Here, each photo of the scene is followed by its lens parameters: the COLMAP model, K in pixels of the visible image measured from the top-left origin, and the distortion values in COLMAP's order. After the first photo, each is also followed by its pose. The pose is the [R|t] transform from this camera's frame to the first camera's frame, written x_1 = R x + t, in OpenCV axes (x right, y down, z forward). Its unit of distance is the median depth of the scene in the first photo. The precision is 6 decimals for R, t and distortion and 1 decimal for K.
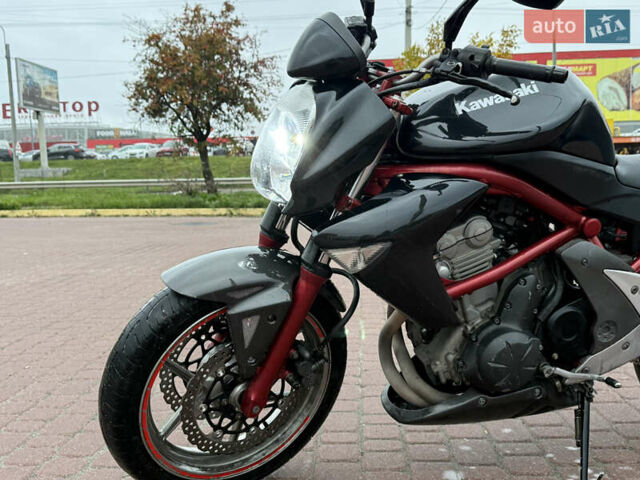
lens RADIAL K [[705.2, 0, 313.5], [0, 705.2, 243.3], [0, 0, 1]] dist [0.214671, -0.482340]
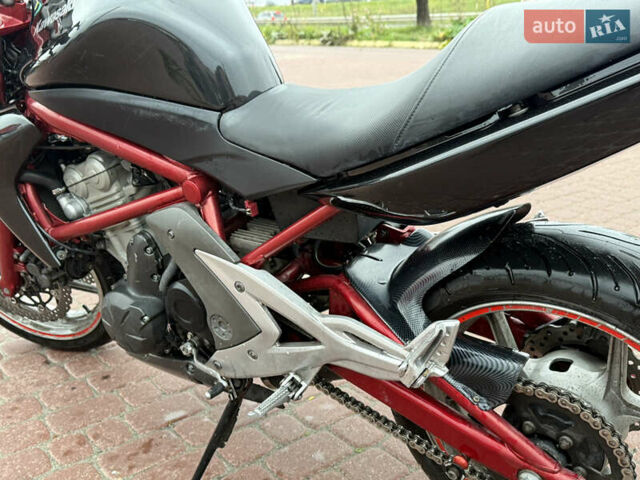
lens RADIAL K [[682.2, 0, 320.0], [0, 682.2, 240.0], [0, 0, 1]] dist [0.191300, -0.472957]
pose [[0.639076, 0.238406, -0.731262, 1.004826], [-0.054621, 0.962416, 0.266031, -0.170815], [0.767202, -0.130072, 0.628079, 0.647353]]
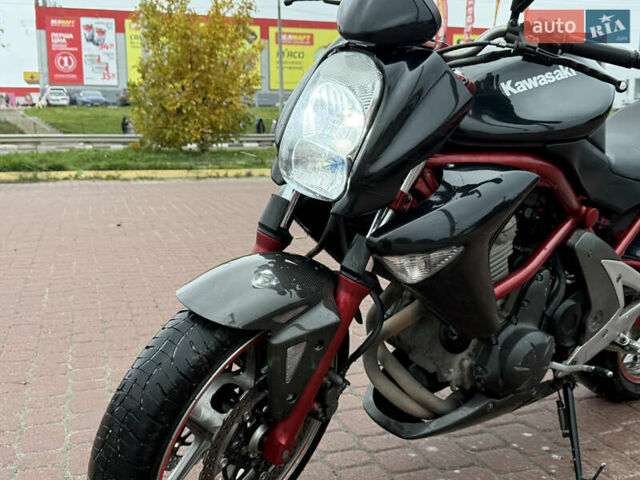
lens RADIAL K [[705.2, 0, 313.5], [0, 705.2, 243.3], [0, 0, 1]] dist [0.214671, -0.482340]
pose [[0.928797, -0.036680, 0.368770, -0.320692], [0.016469, 0.998192, 0.057806, -0.049167], [-0.370224, -0.047617, 0.927721, 0.233011]]
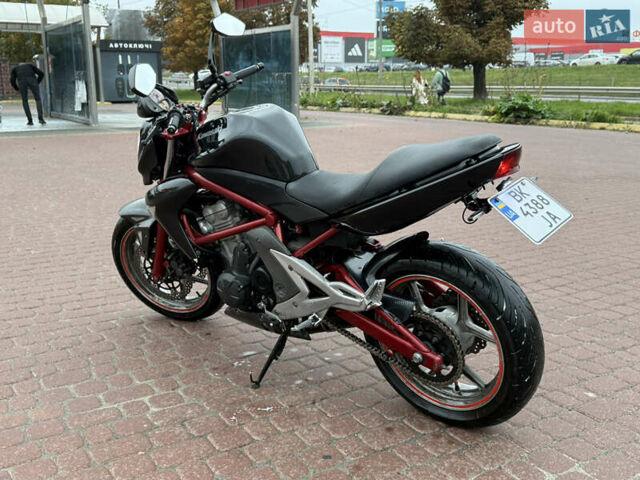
lens RADIAL K [[682.2, 0, 320.0], [0, 682.2, 240.0], [0, 0, 1]] dist [0.191300, -0.472957]
pose [[0.562638, 0.207322, -0.800285, 1.598625], [-0.089049, 0.977610, 0.190654, -0.263728], [0.821893, -0.036004, 0.568502, 0.270354]]
